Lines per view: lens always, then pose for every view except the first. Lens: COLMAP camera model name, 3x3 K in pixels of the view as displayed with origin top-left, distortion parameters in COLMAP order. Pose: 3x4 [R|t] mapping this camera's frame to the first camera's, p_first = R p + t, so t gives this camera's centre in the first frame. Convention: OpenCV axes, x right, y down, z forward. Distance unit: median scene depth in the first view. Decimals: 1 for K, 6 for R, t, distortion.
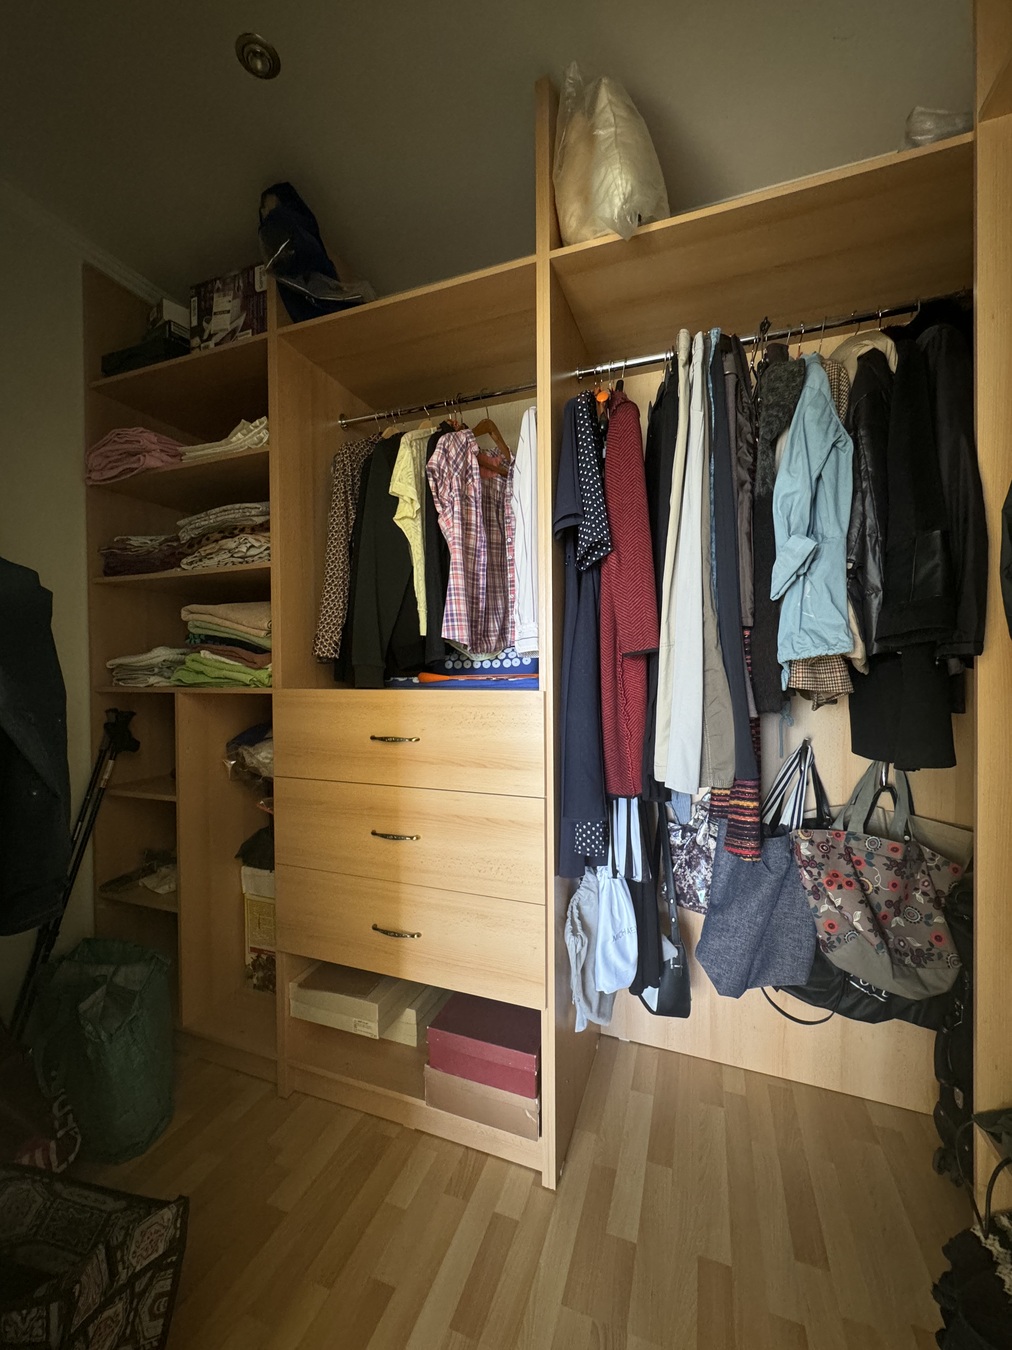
lens RADIAL K [[537.1, 0, 504.8], [0, 537.1, 676.7], [0, 0, 1]] dist [-0.002817, 0.000339]
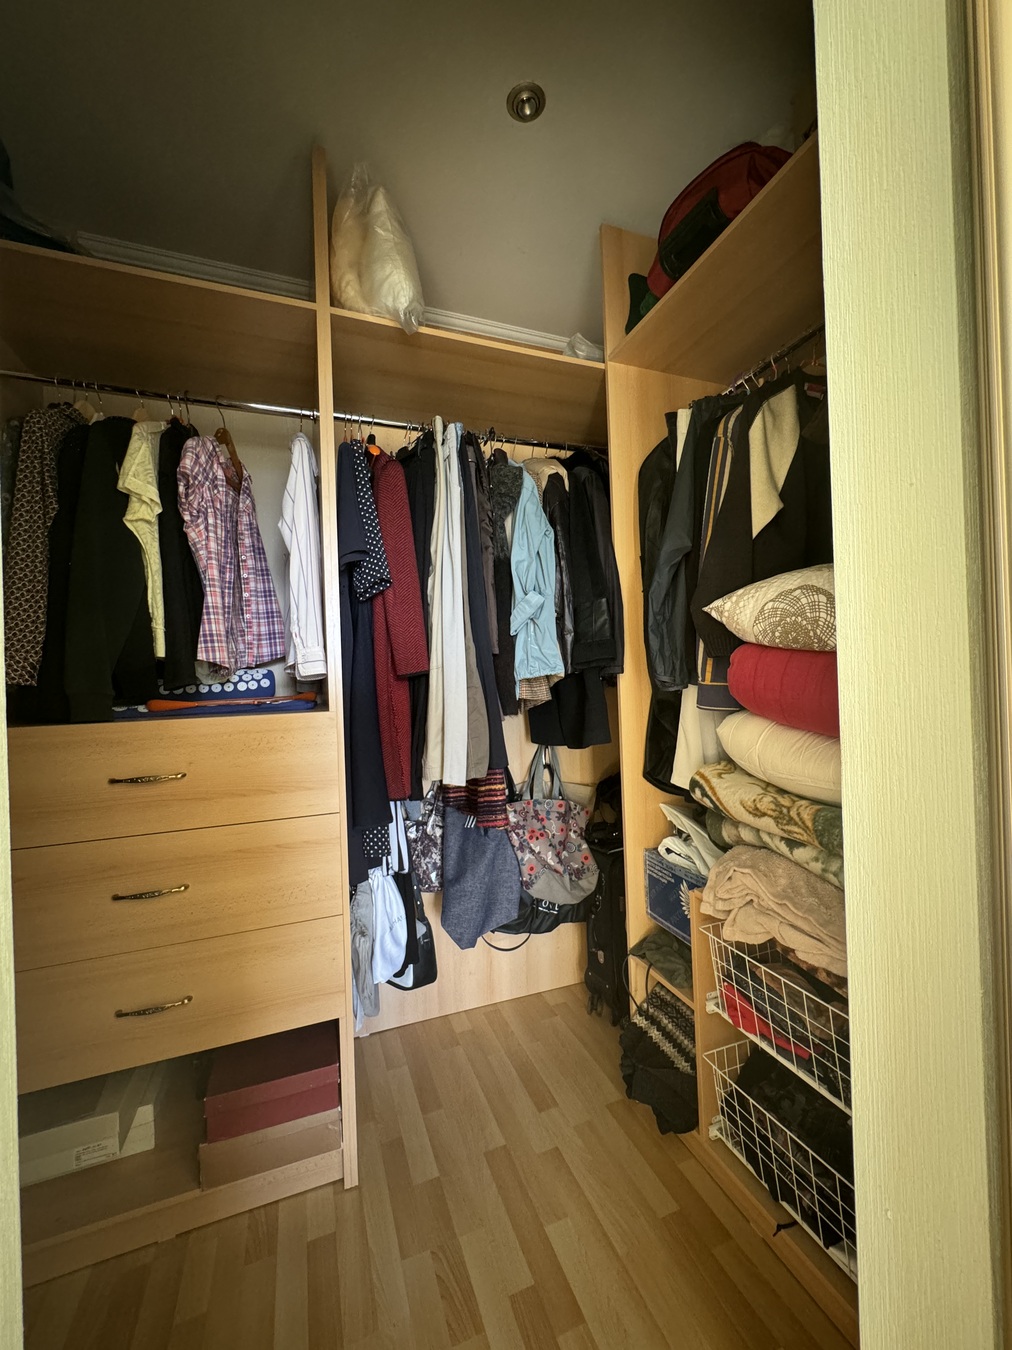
lens RADIAL K [[537.1, 0, 507.5], [0, 537.1, 676.6], [0, 0, 1]] dist [-0.002817, 0.000339]
pose [[0.751983, -0.016308, 0.658981, -0.334581], [0.038067, 0.999100, -0.018715, -0.008241], [-0.658082, 0.039159, 0.751927, -0.022490]]
